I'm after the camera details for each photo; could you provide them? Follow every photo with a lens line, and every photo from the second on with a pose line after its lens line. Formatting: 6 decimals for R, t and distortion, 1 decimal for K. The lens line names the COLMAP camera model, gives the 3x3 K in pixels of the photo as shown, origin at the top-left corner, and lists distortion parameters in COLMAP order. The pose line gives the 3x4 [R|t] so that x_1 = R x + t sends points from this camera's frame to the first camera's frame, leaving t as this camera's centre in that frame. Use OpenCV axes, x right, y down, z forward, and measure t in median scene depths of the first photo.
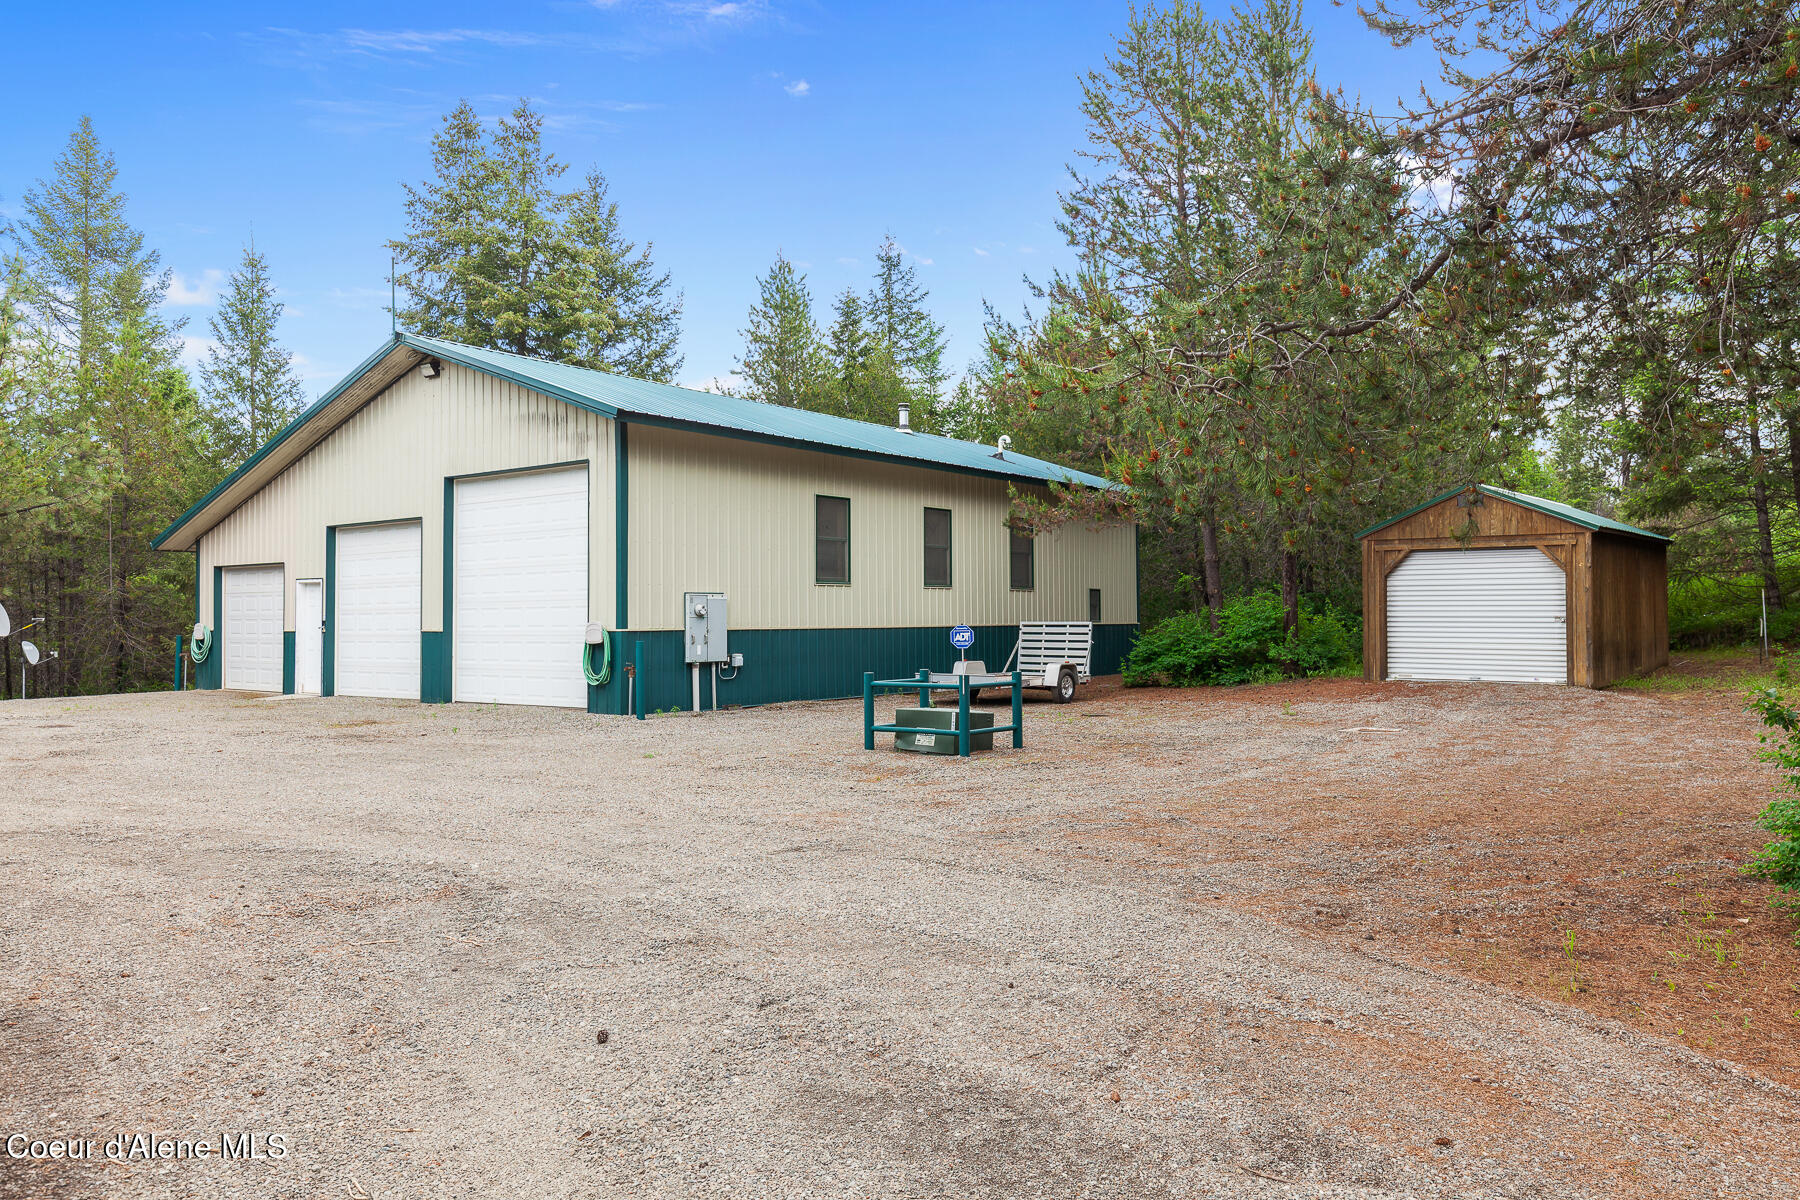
lens RADIAL K [[1213.3, 0, 900.7], [0, 1213.3, 595.7], [0, 0, 1]] dist [-0.007761, -0.001847]
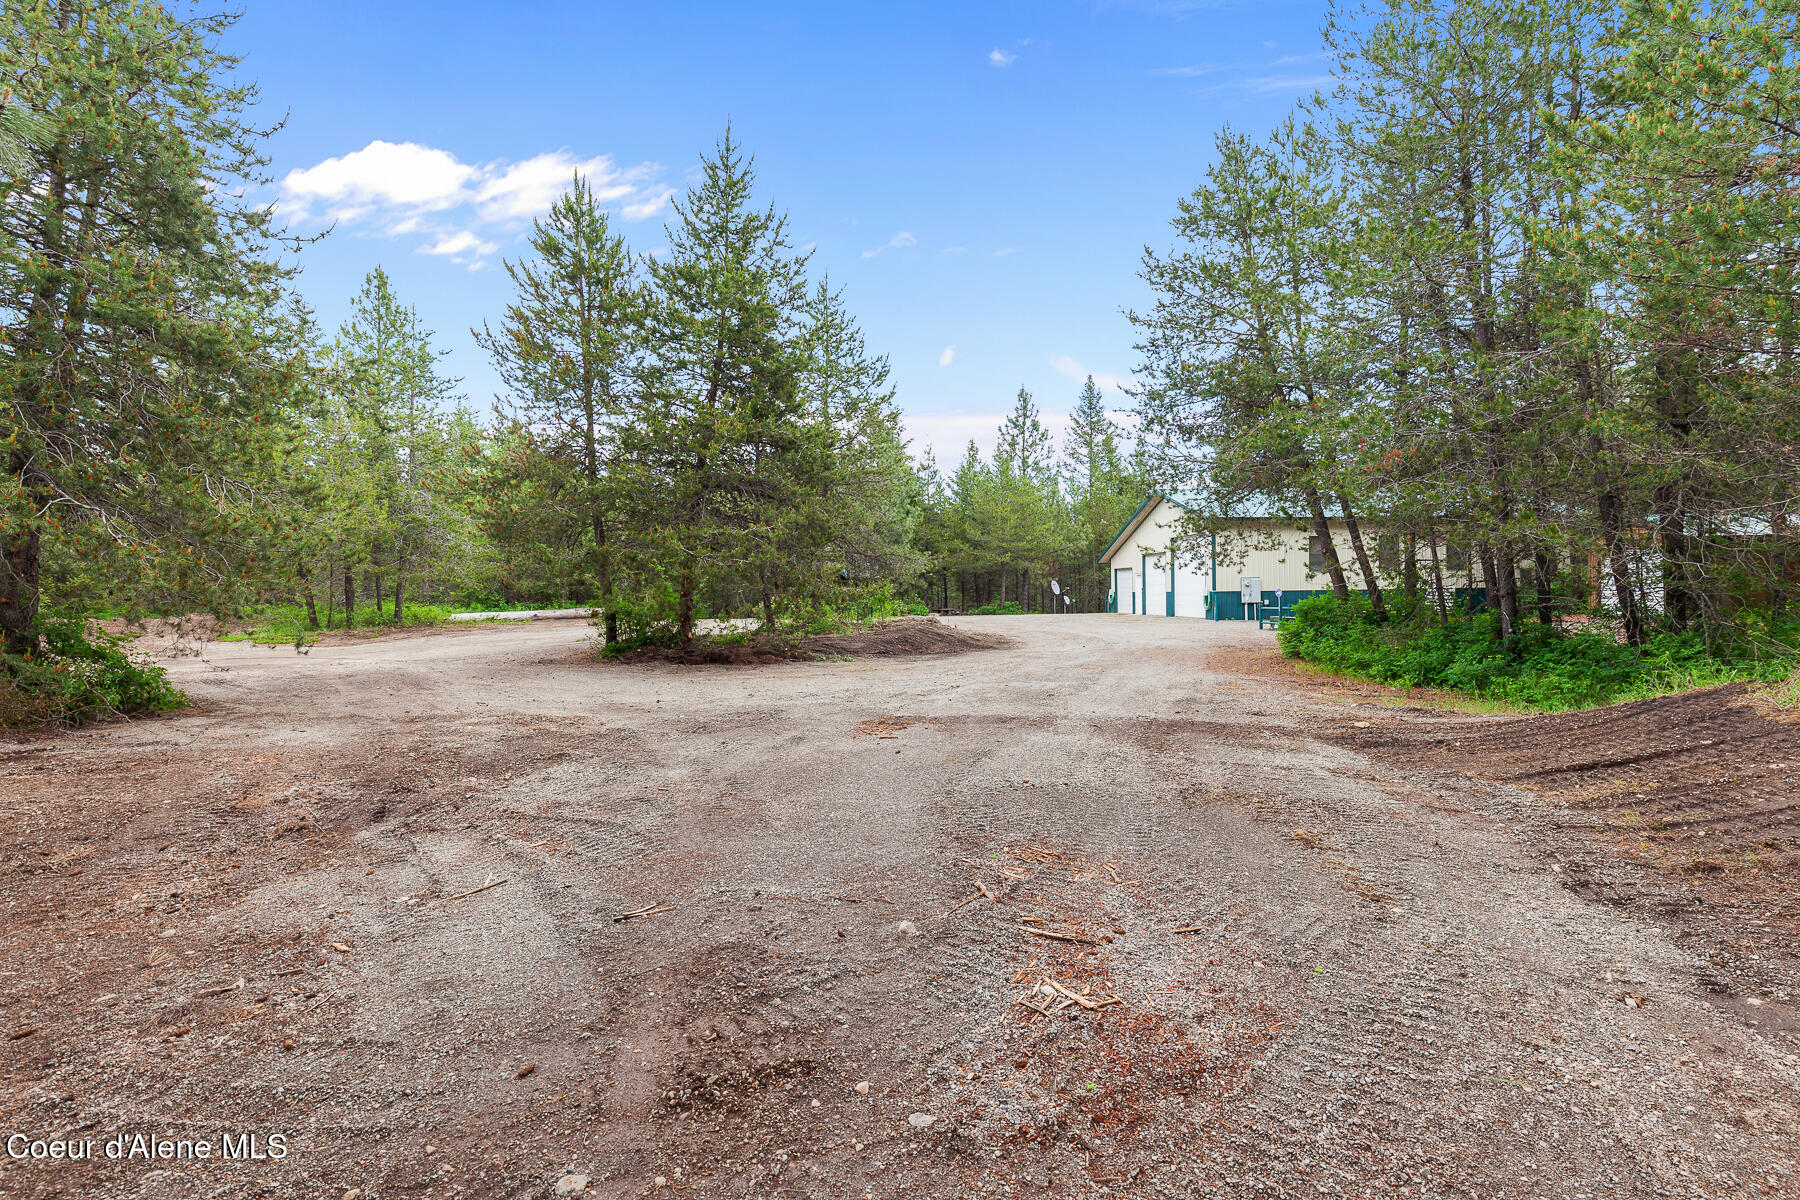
lens RADIAL K [[822.8, 0, 901.4], [0, 822.8, 592.5], [0, 0, 1]] dist [0.005664, -0.001212]
pose [[0.643350, -0.006177, -0.765547, 0.686137], [0.032969, 0.999263, 0.019643, -0.027781], [0.764862, -0.037877, 0.643080, -0.721927]]
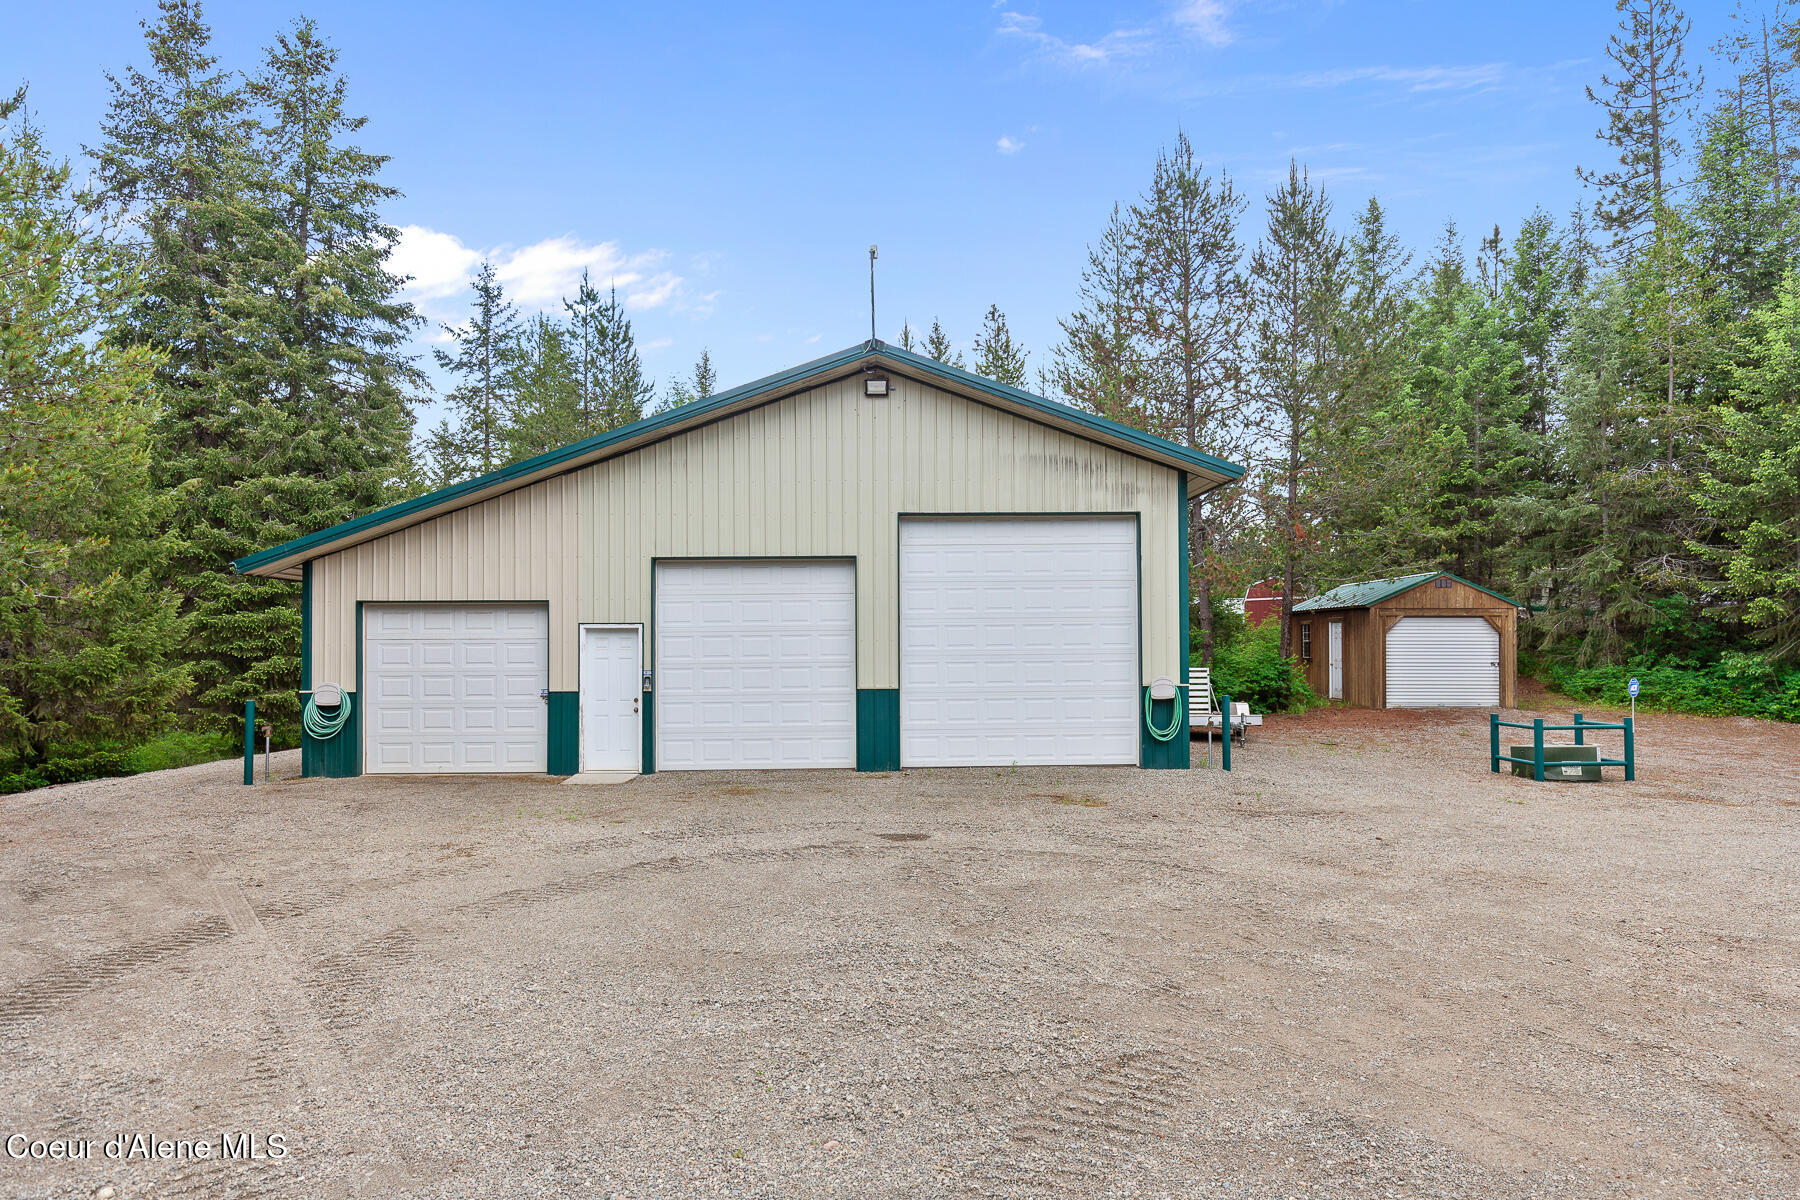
lens RADIAL K [[1048.1, 0, 893.0], [0, 1048.1, 636.5], [0, 0, 1]] dist [0.010533, -0.000011]
pose [[0.799231, 0.007995, 0.600971, -0.819403], [-0.009105, 0.999958, -0.001195, -0.007303], [-0.600955, -0.004516, 0.799270, 0.387630]]
